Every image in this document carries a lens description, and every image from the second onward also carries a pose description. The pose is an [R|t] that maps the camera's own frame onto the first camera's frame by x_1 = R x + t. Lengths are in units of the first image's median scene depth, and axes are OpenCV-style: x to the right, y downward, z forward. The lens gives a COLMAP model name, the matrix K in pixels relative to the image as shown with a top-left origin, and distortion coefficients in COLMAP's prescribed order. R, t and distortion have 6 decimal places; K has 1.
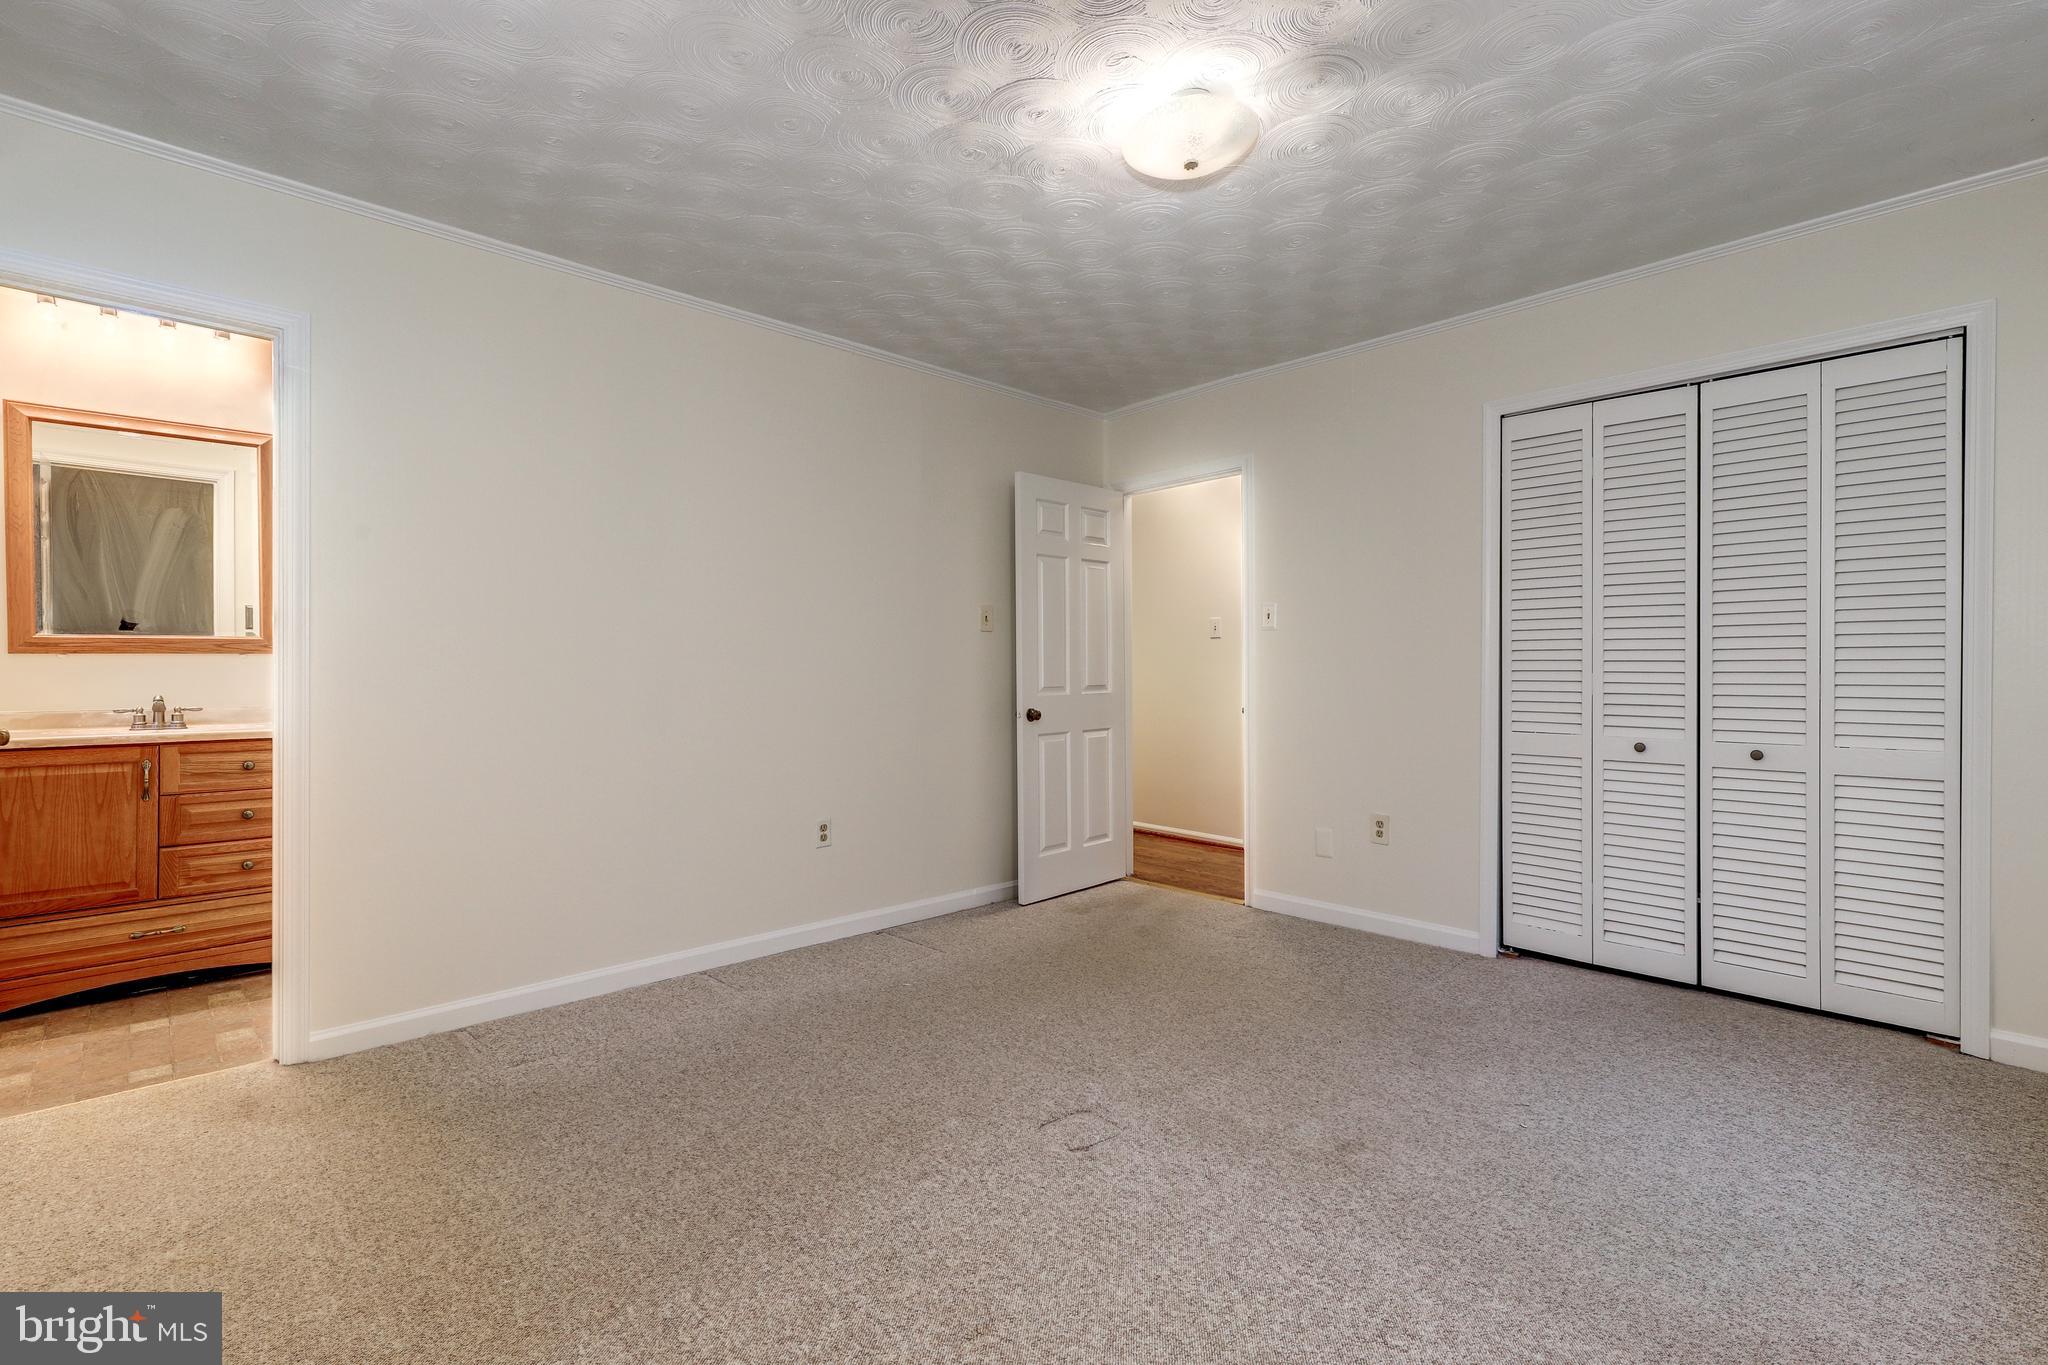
lens RADIAL K [[938.7, 0, 1027.1], [0, 938.7, 664.2], [0, 0, 1]] dist [-0.001216, -0.000335]
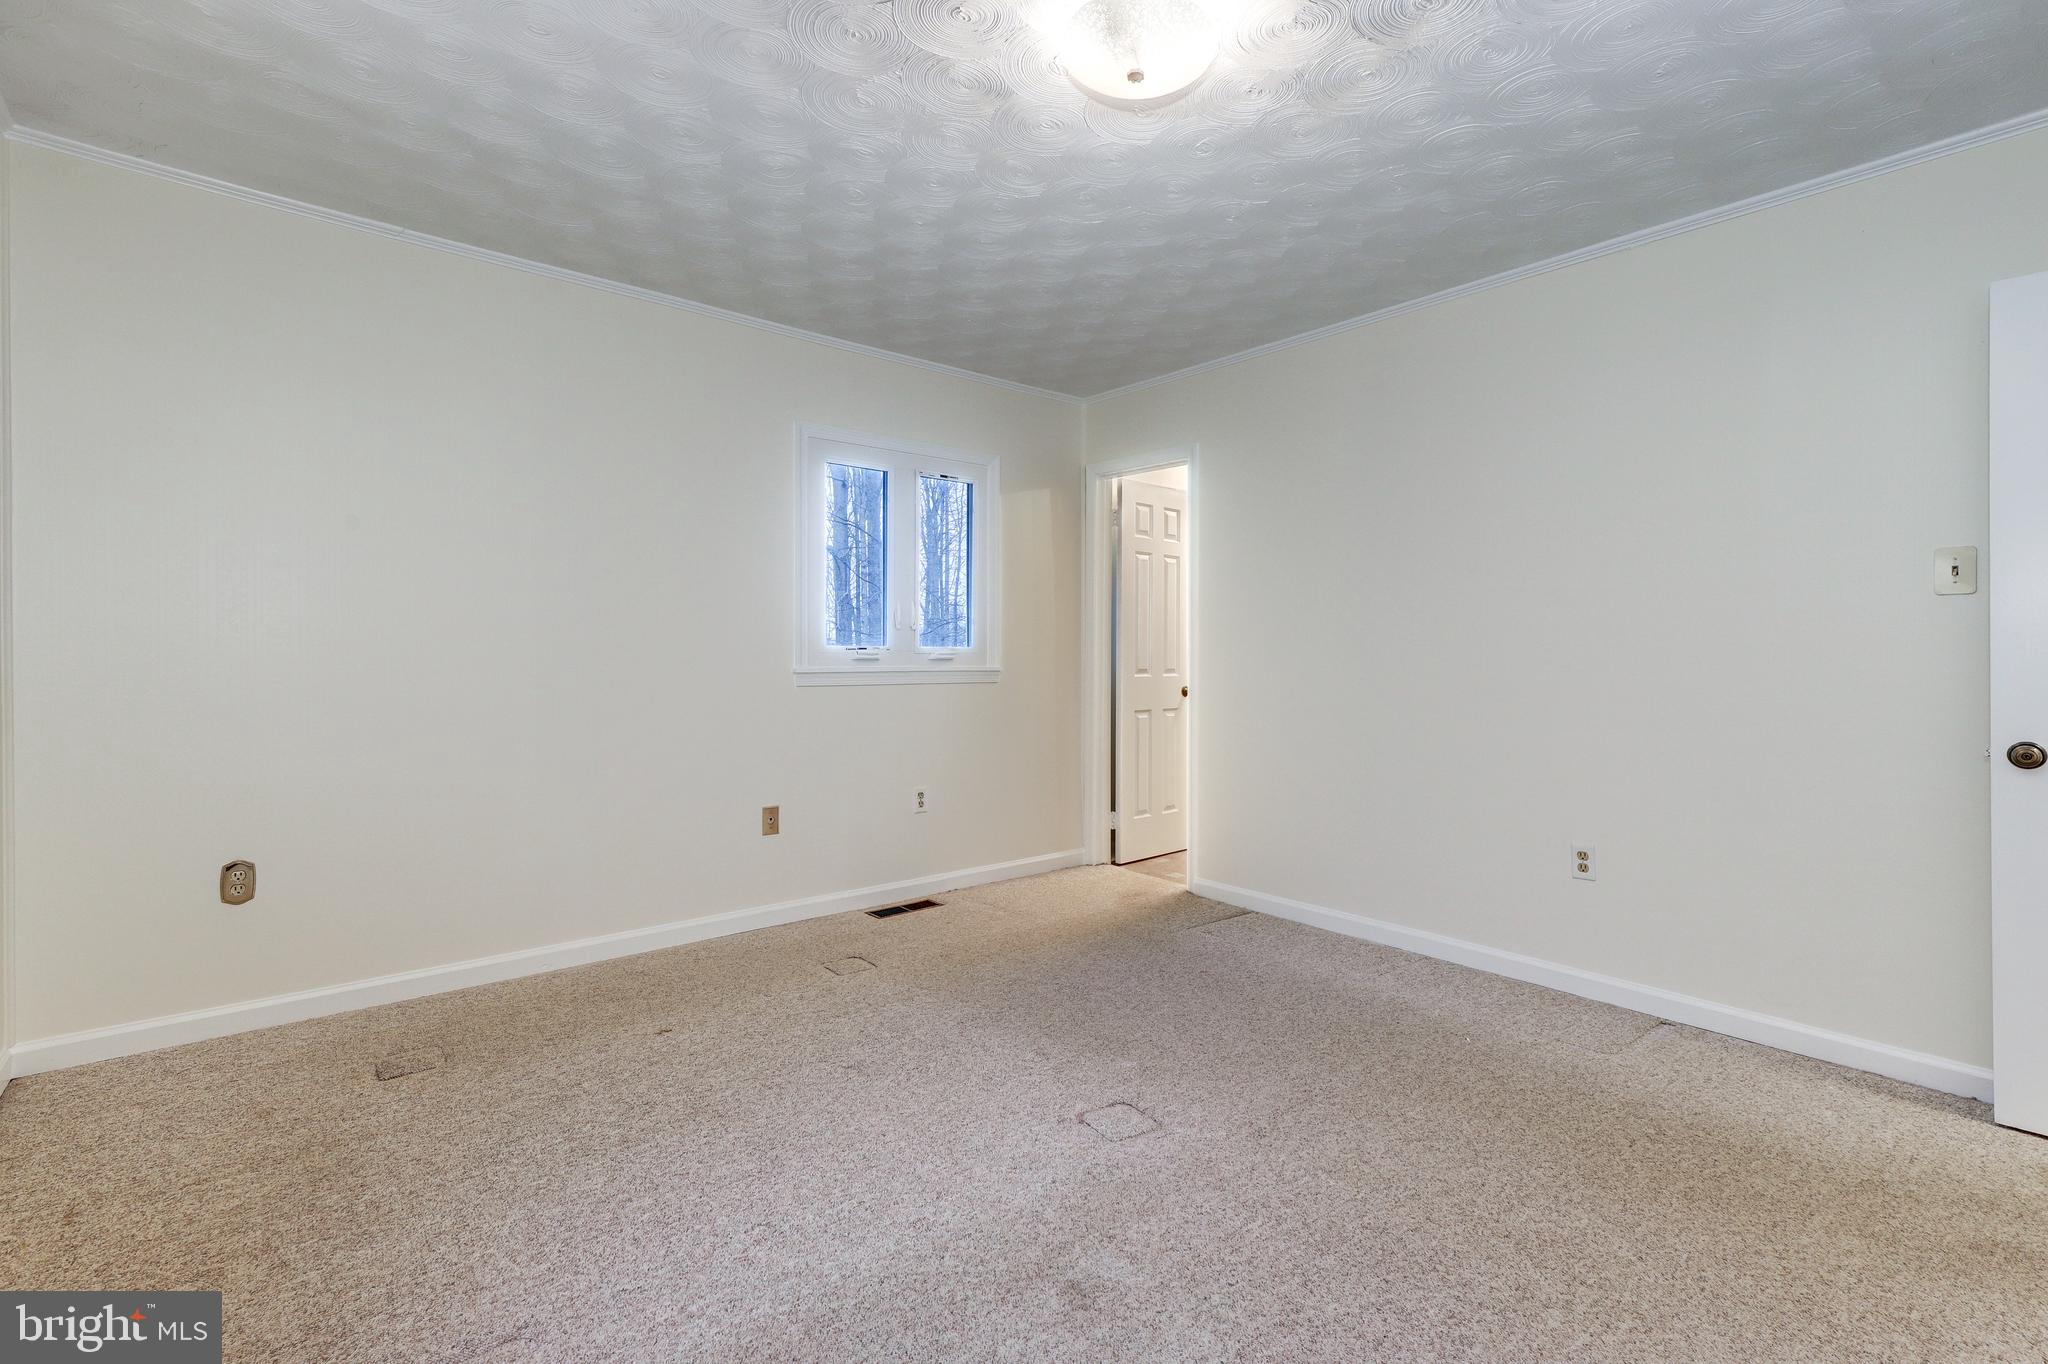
lens RADIAL K [[938.7, 0, 1027.1], [0, 938.7, 663.7], [0, 0, 1]] dist [-0.001216, -0.000335]
pose [[-0.073003, 0.015392, -0.997213, 0.993225], [-0.003874, 0.999869, 0.015717, -0.003671], [0.997324, 0.005011, -0.072934, 0.921952]]
